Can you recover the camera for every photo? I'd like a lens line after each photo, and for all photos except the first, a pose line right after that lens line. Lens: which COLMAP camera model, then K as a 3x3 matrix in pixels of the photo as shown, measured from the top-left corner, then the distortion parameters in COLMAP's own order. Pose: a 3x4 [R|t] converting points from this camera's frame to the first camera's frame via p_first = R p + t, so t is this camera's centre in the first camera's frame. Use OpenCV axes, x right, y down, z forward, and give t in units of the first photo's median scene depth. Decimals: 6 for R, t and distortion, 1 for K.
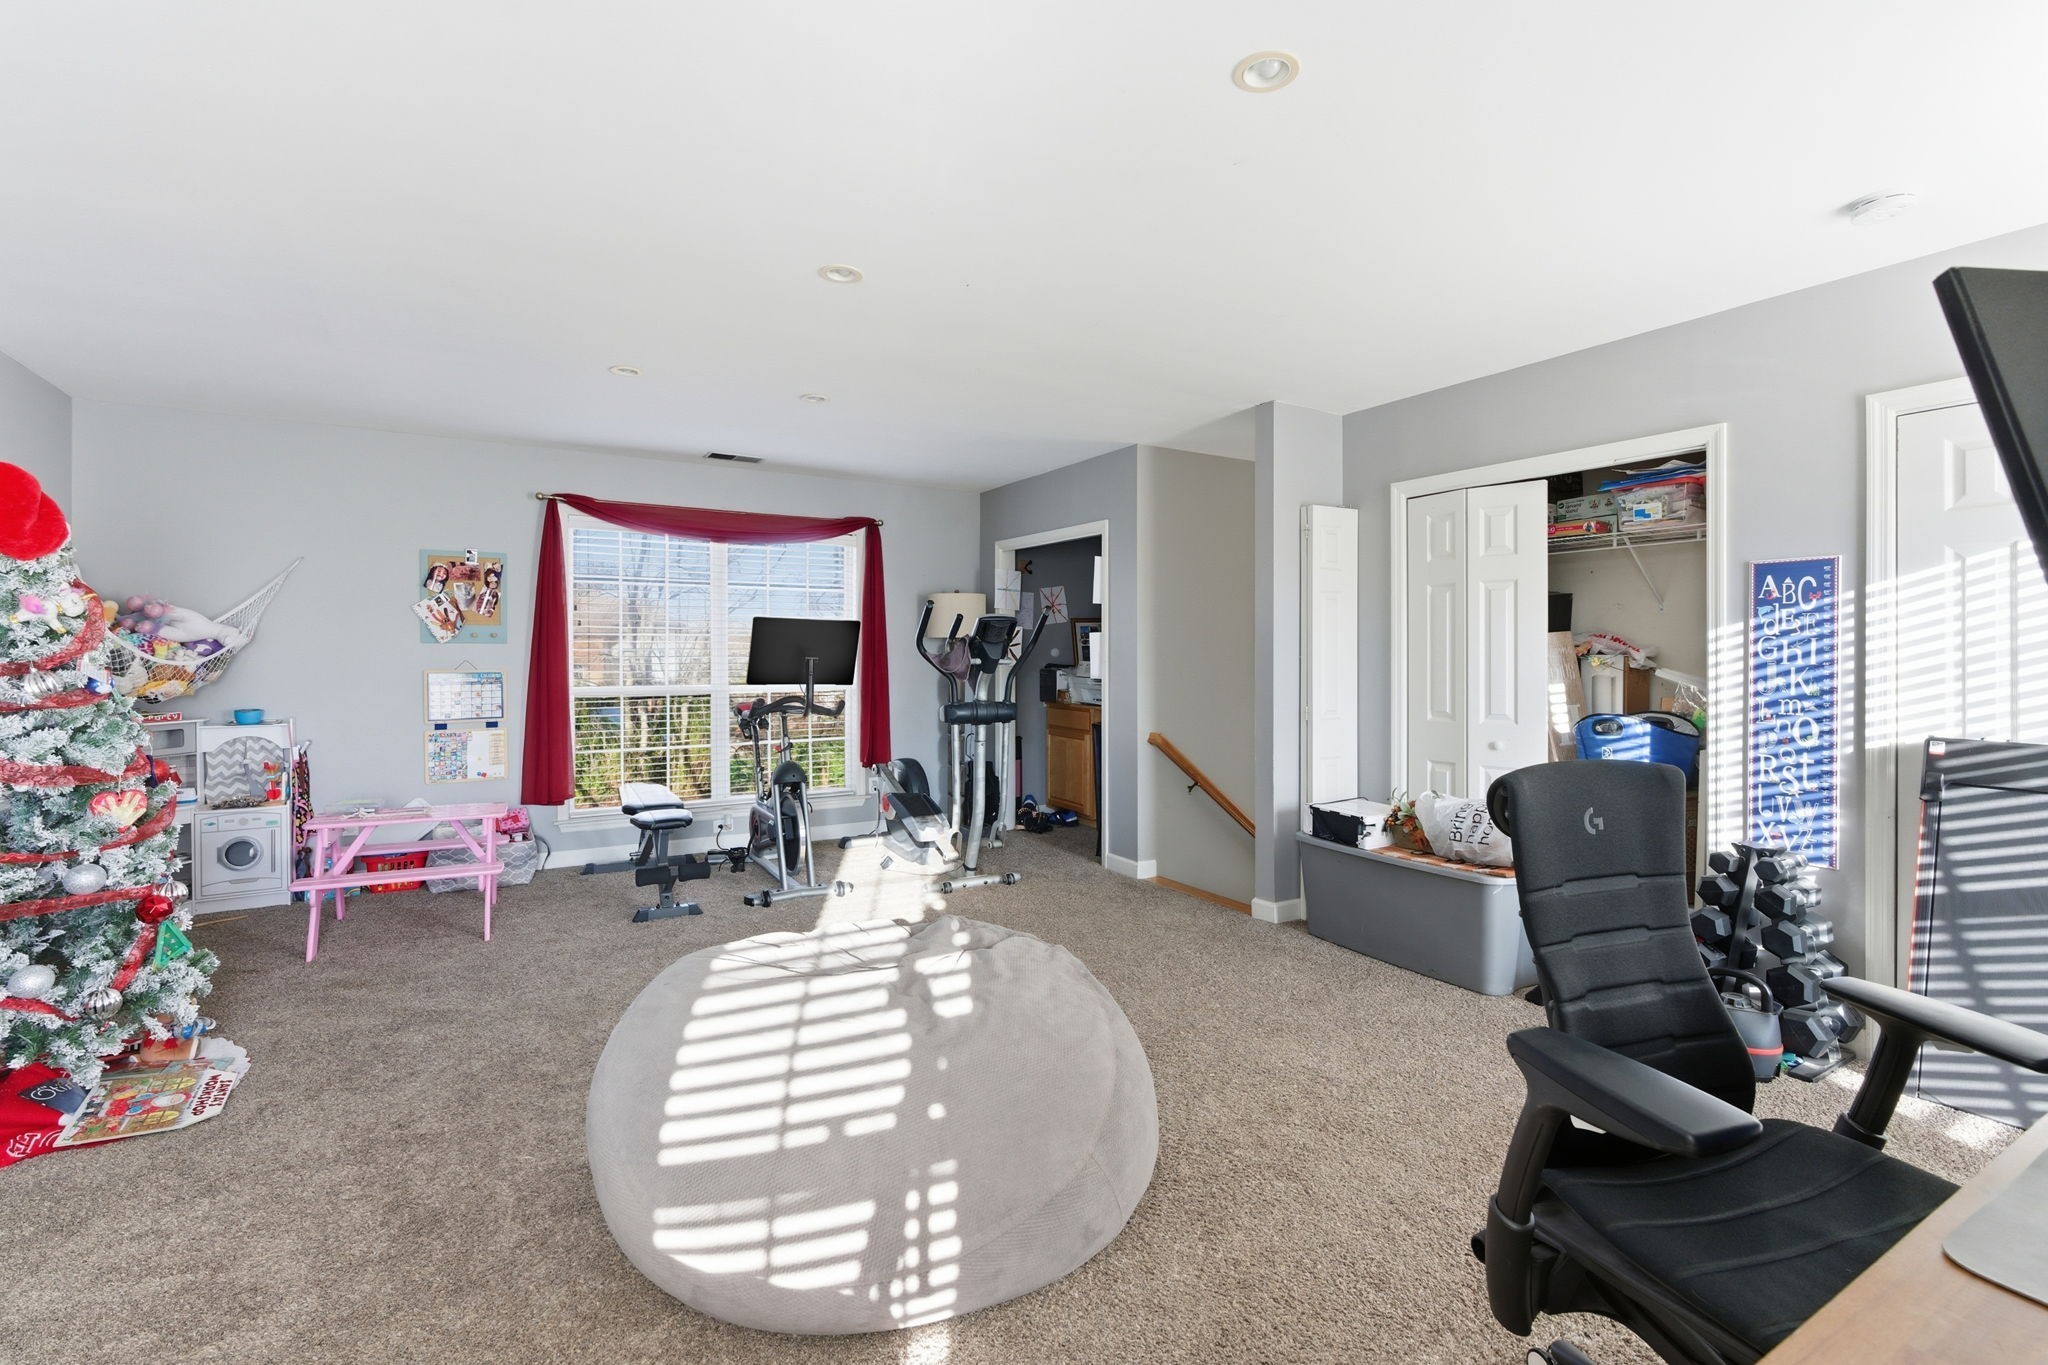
lens RADIAL K [[940.4, 0, 1017.3], [0, 940.4, 657.0], [0, 0, 1]] dist [-0.001048, 0.000004]
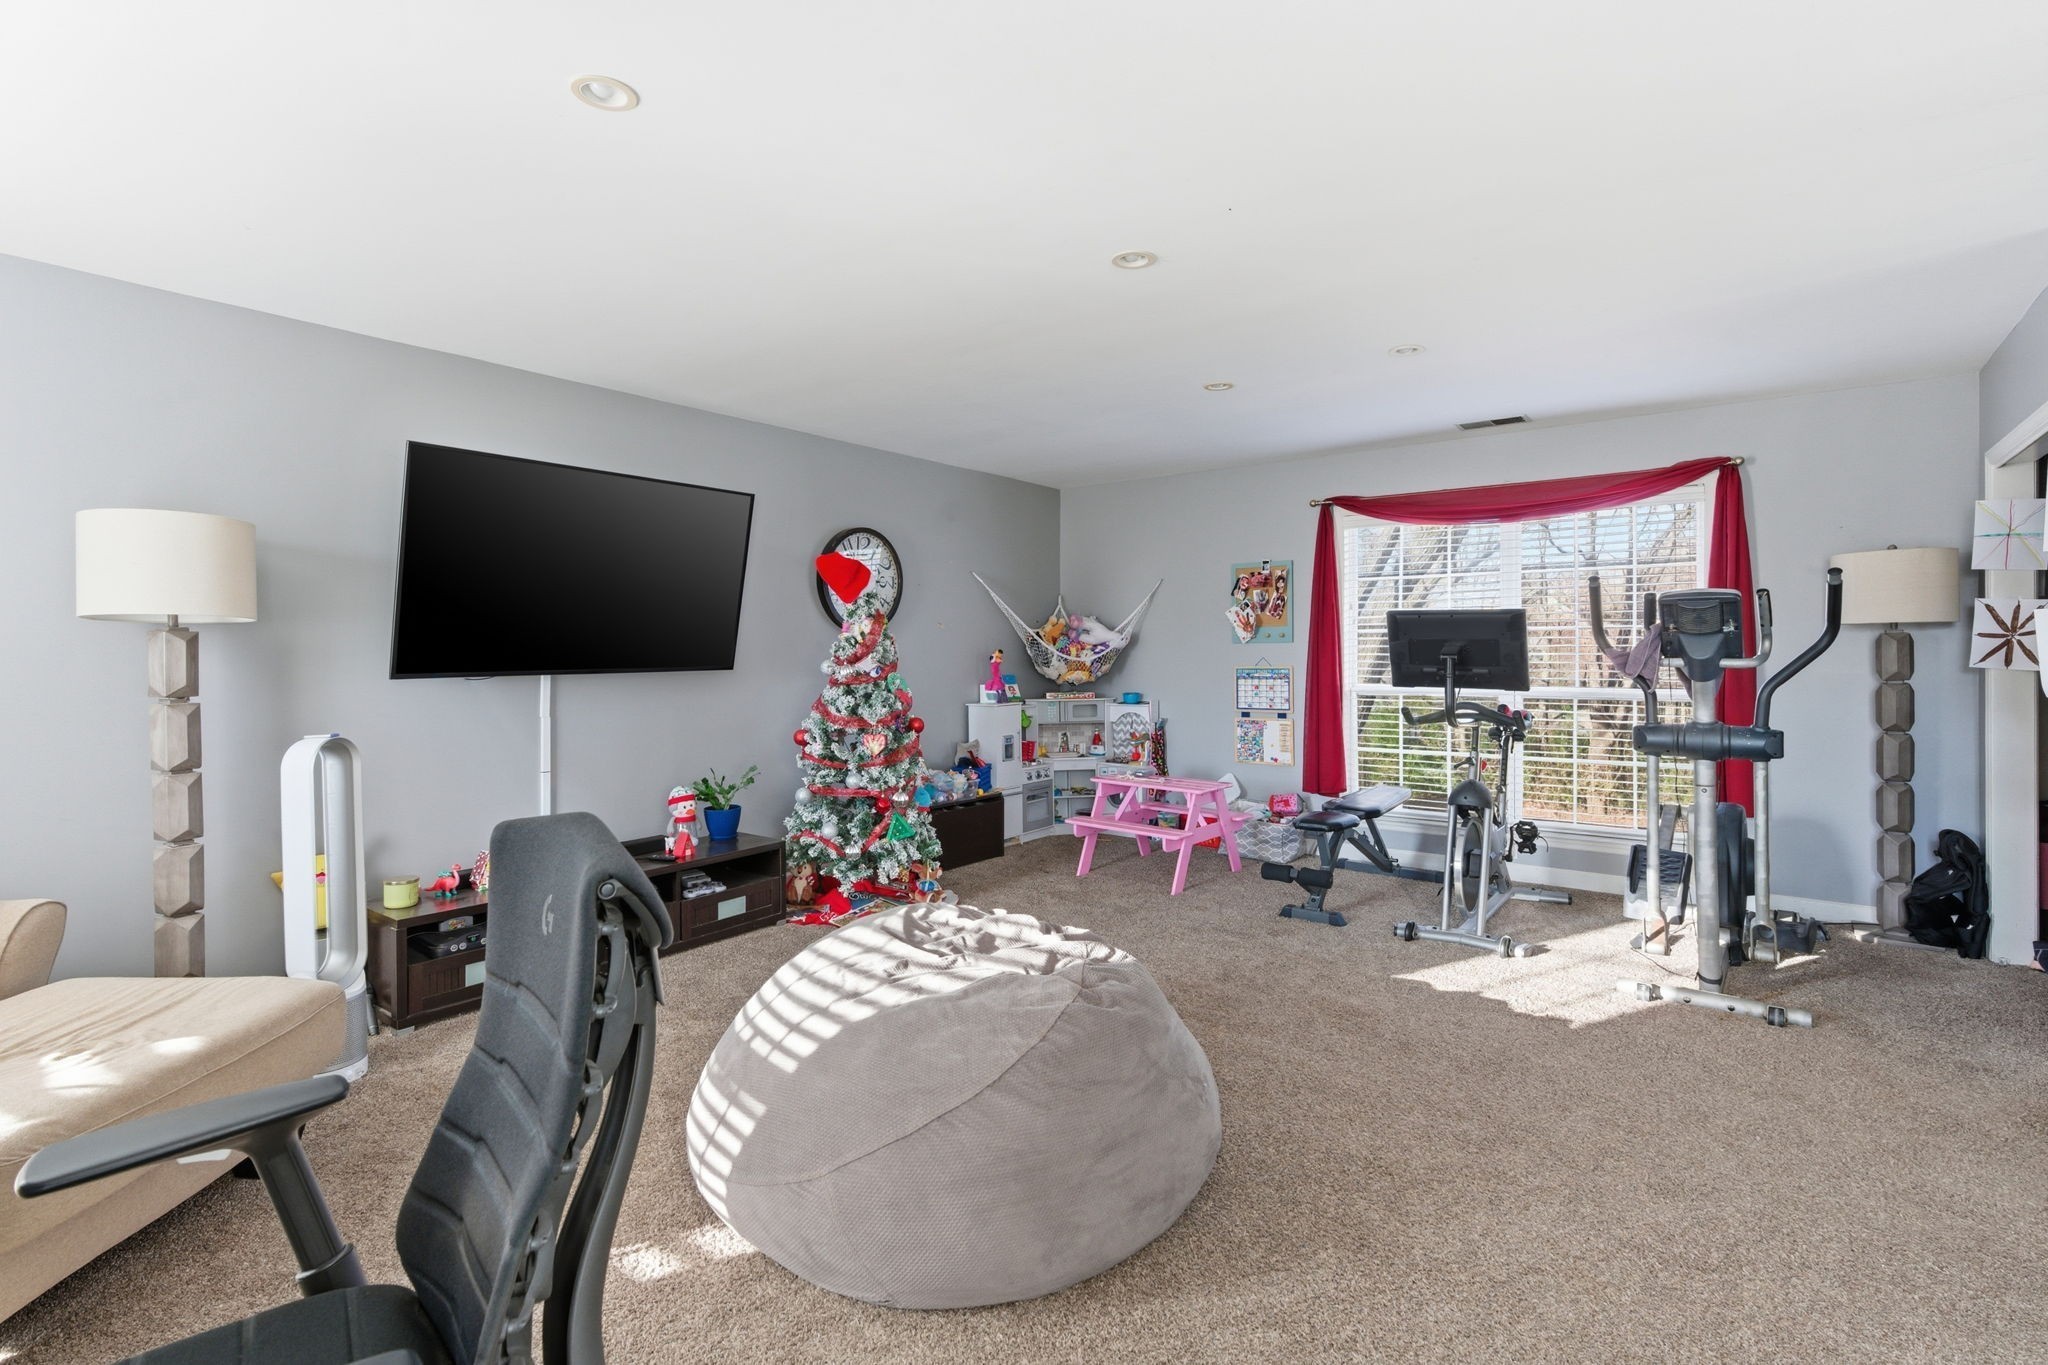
lens RADIAL K [[940.4, 0, 1017.3], [0, 940.4, 657.0], [0, 0, 1]] dist [-0.001048, 0.000004]
pose [[0.369287, 0.001742, -0.929314, 0.368525], [0.000507, 0.999998, 0.002076, 0.000115], [0.929315, -0.001237, 0.369285, 0.305669]]
